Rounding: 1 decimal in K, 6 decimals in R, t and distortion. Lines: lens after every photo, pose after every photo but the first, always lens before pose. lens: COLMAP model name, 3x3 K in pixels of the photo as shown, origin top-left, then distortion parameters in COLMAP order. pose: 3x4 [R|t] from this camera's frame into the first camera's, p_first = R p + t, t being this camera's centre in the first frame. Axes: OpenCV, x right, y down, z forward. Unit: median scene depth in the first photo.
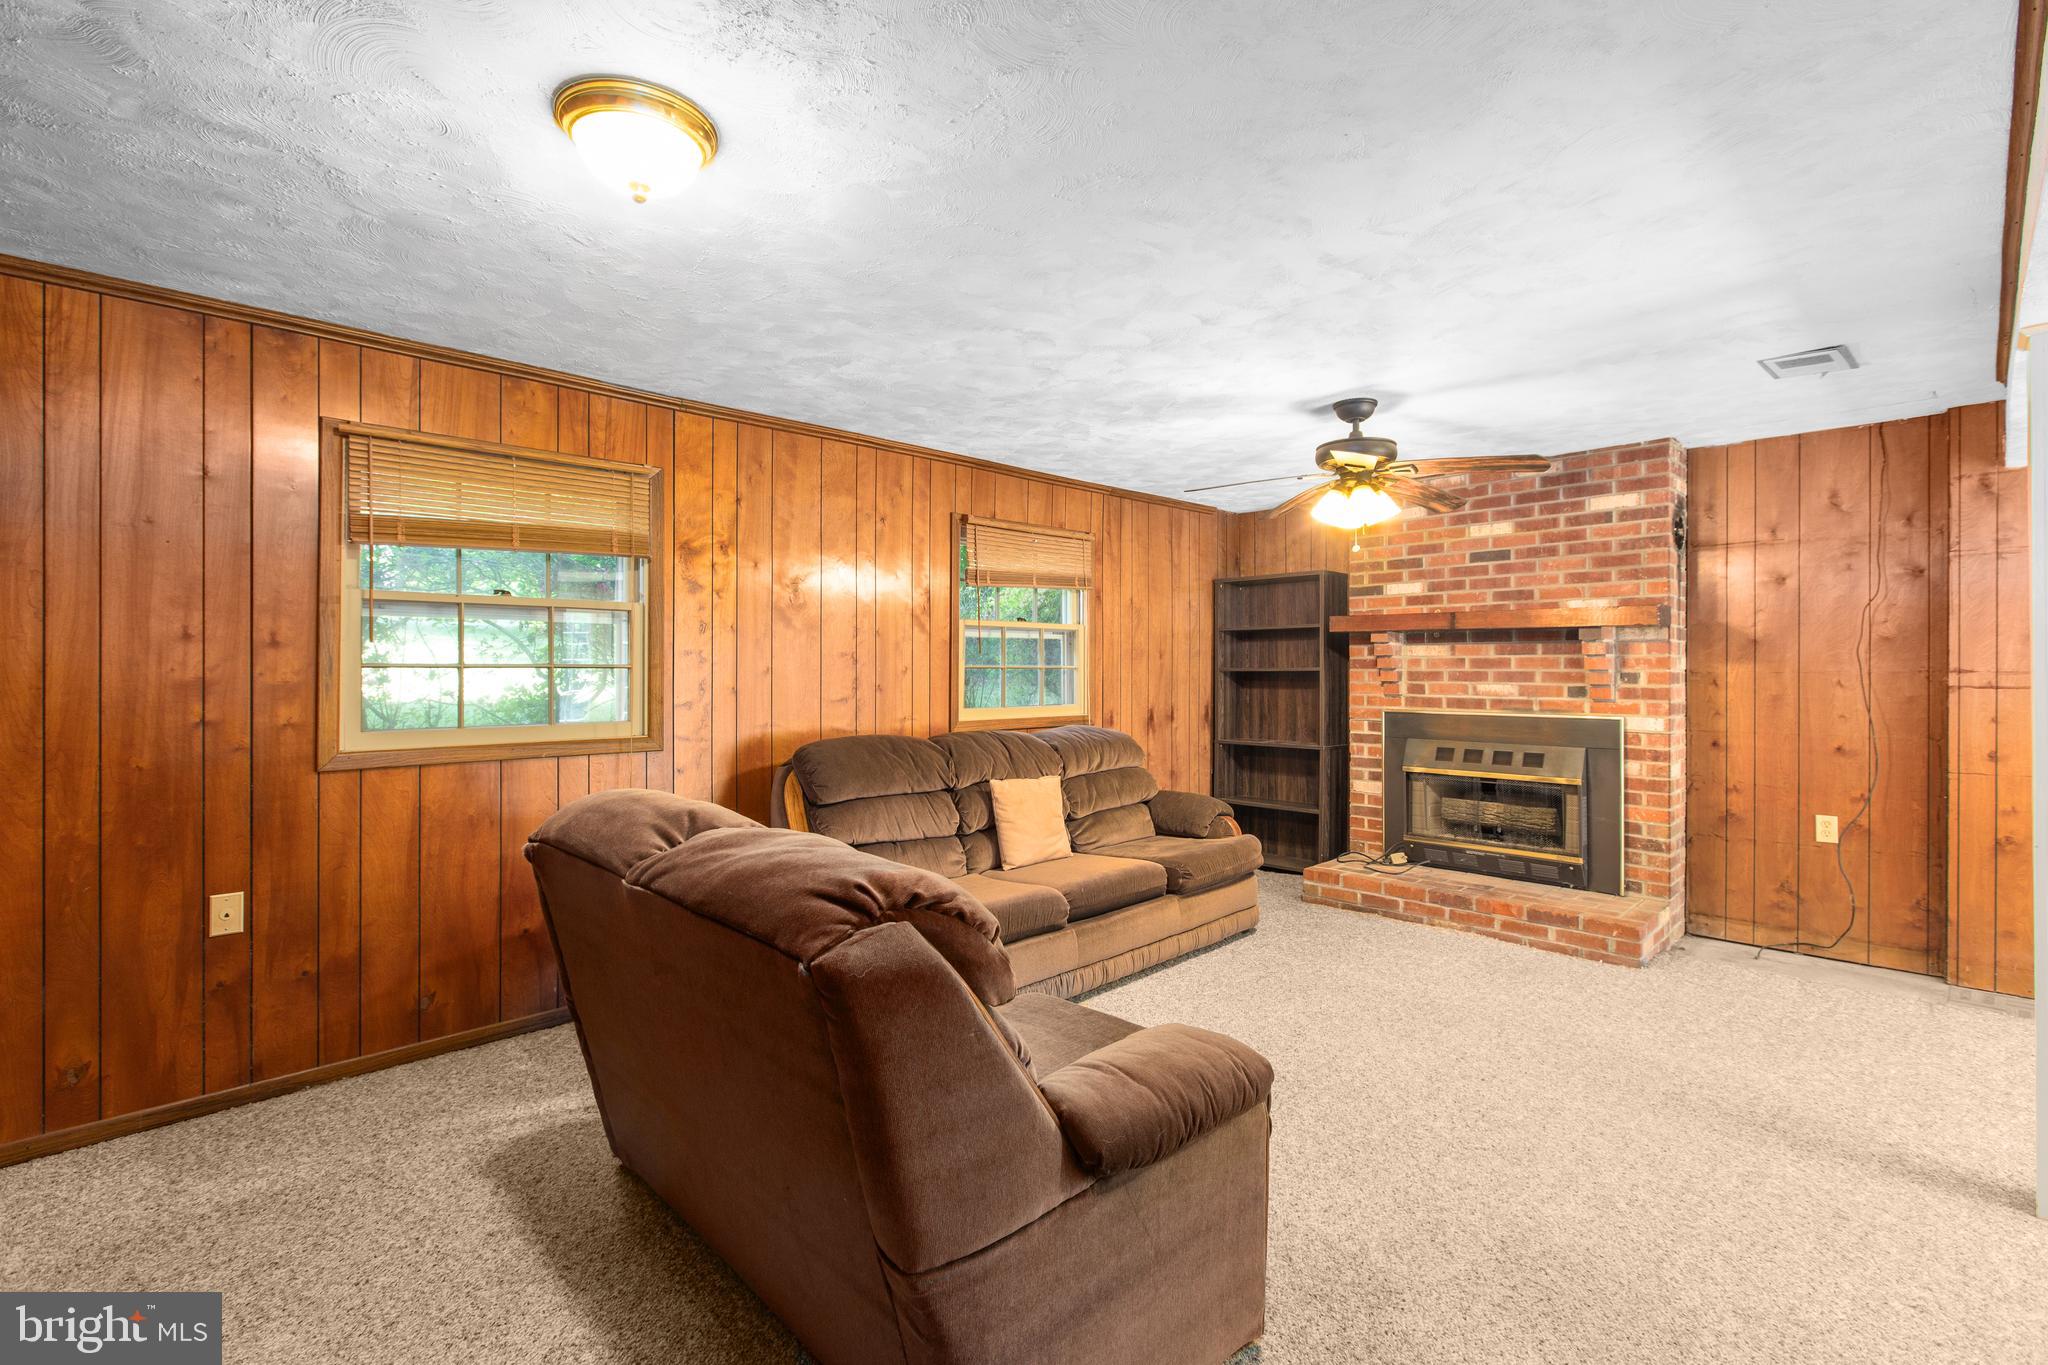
lens RADIAL K [[914.6, 0, 1016.4], [0, 914.6, 677.1], [0, 0, 1]] dist [0.000234, -0.001100]
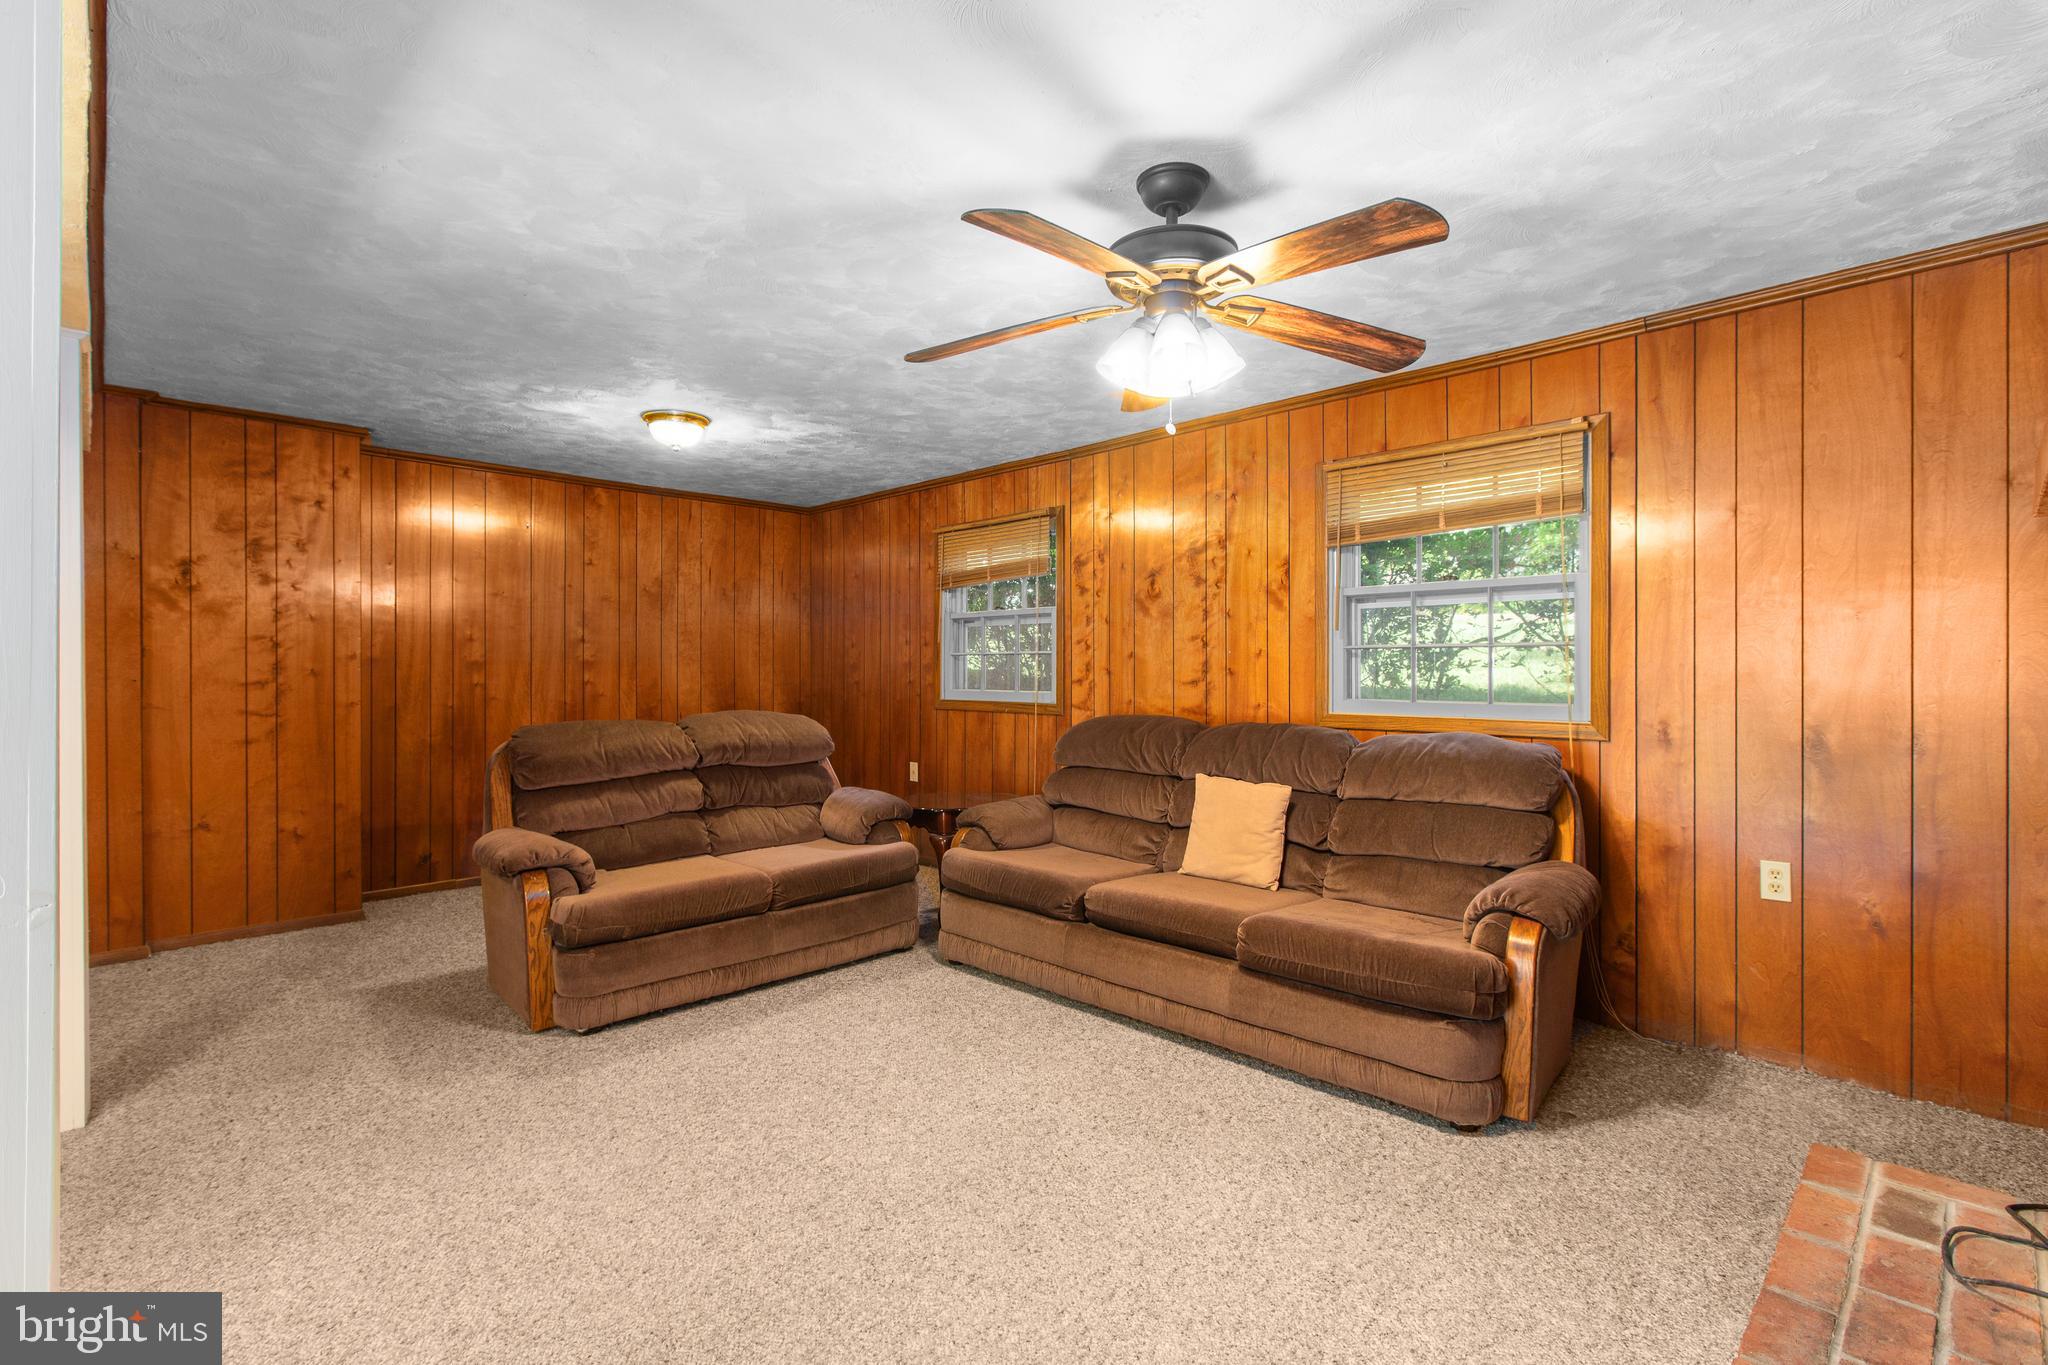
lens RADIAL K [[914.6, 0, 1014.5], [0, 914.6, 676.0], [0, 0, 1]] dist [0.000234, -0.001100]
pose [[0.023700, 0.011735, -0.999650, 0.873833], [-0.002488, 0.999929, 0.011679, 0.006671], [0.999716, 0.002210, 0.023728, 0.807870]]
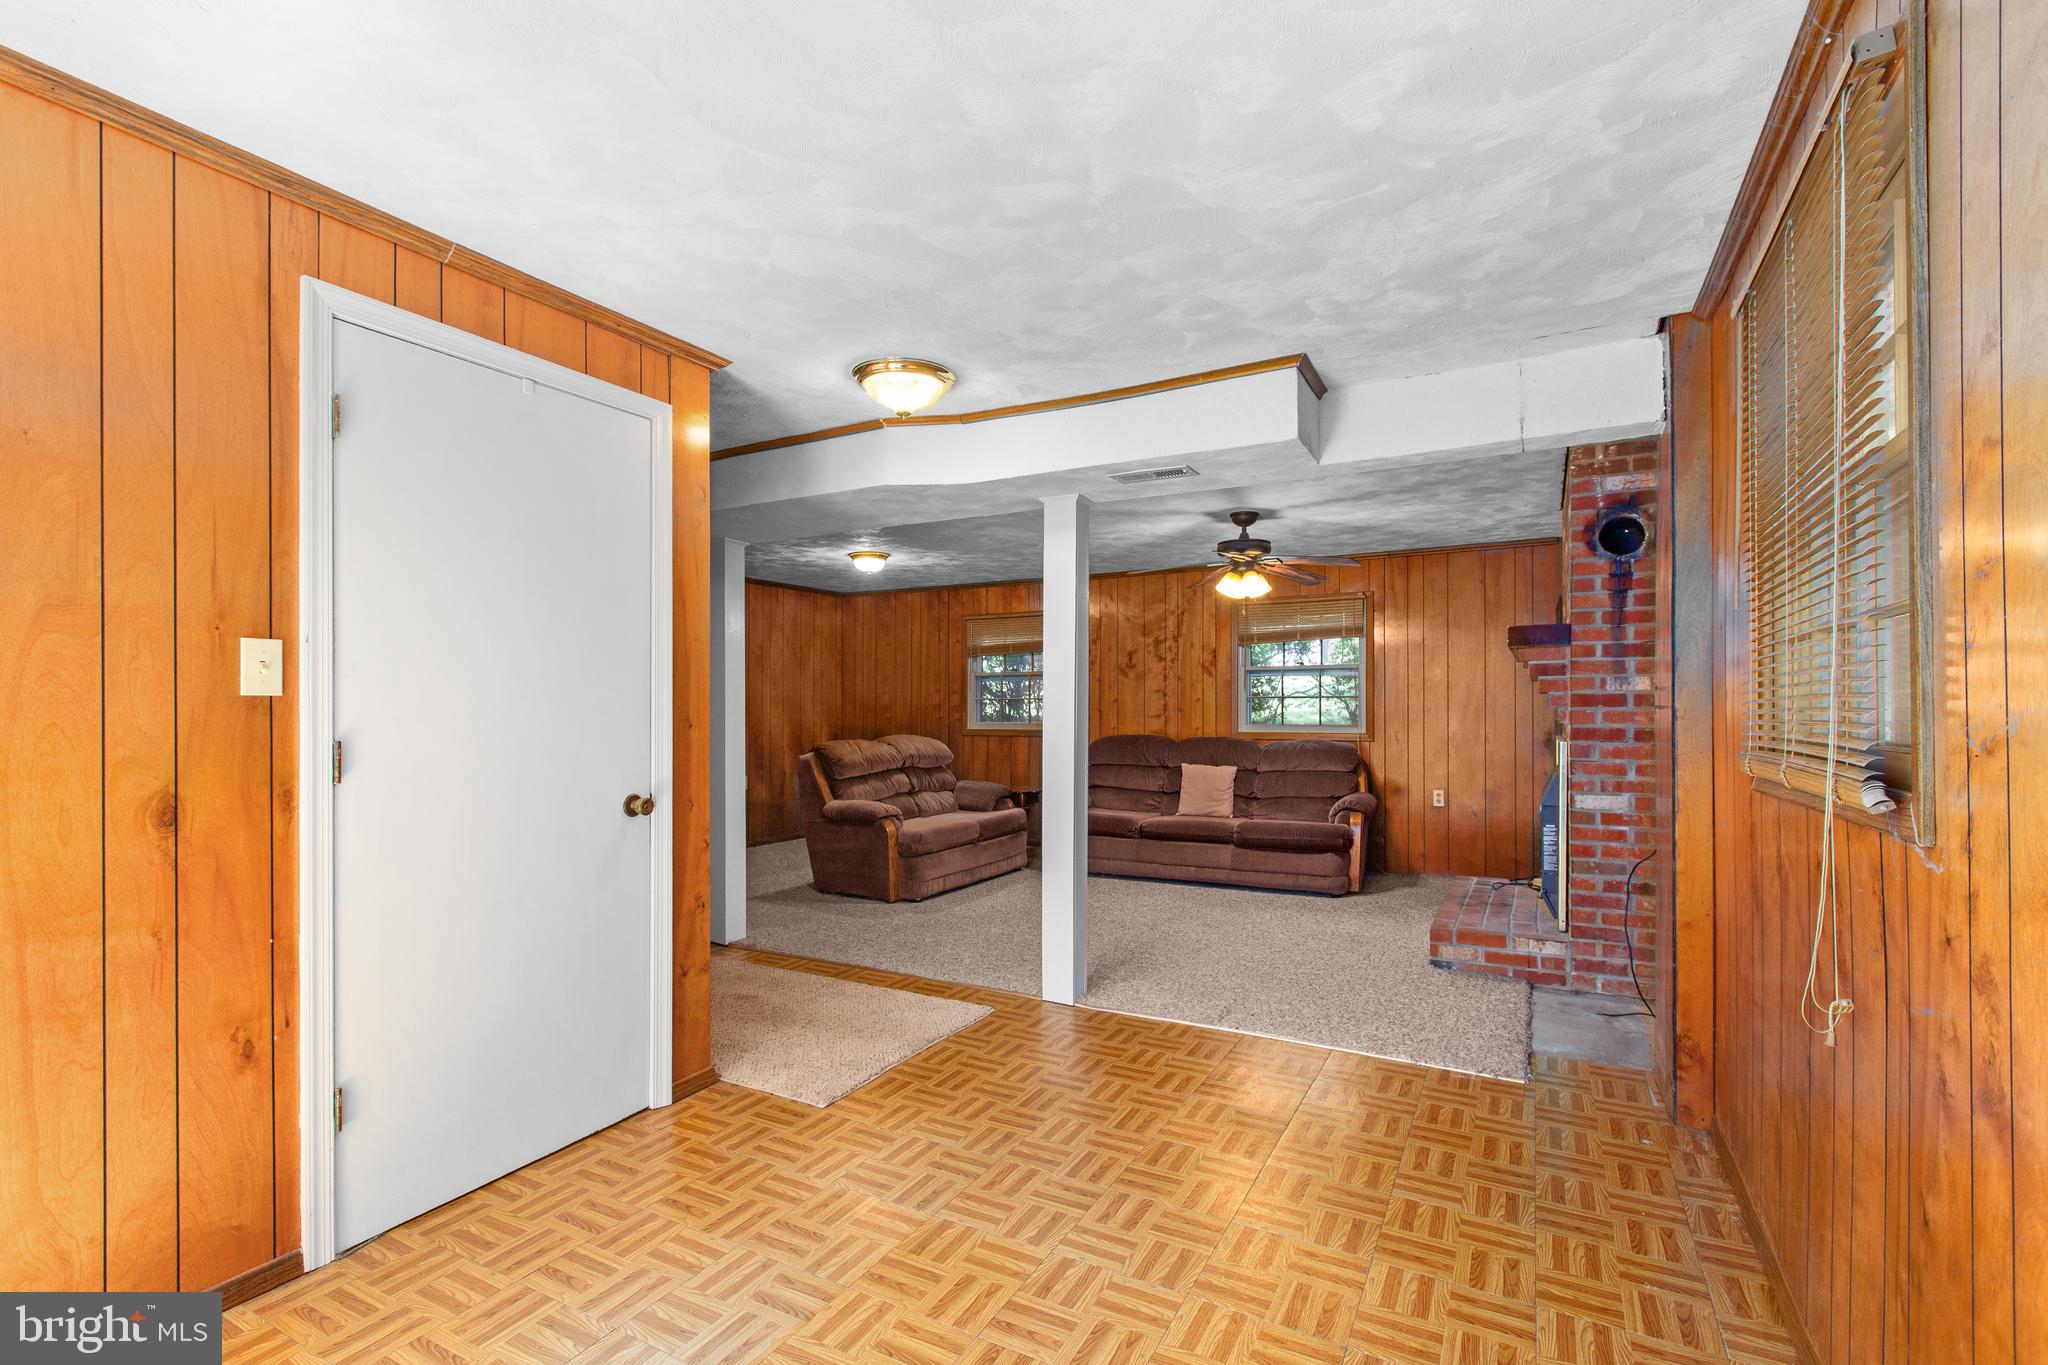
lens RADIAL K [[914.6, 0, 1010.1], [0, 914.6, 716.8], [0, 0, 1]] dist [0.000234, -0.001100]
pose [[0.305337, 0.011308, -0.952177, 1.517717], [-0.002261, 0.999935, 0.011150, 0.006937], [0.952242, -0.001251, 0.305342, 0.172725]]
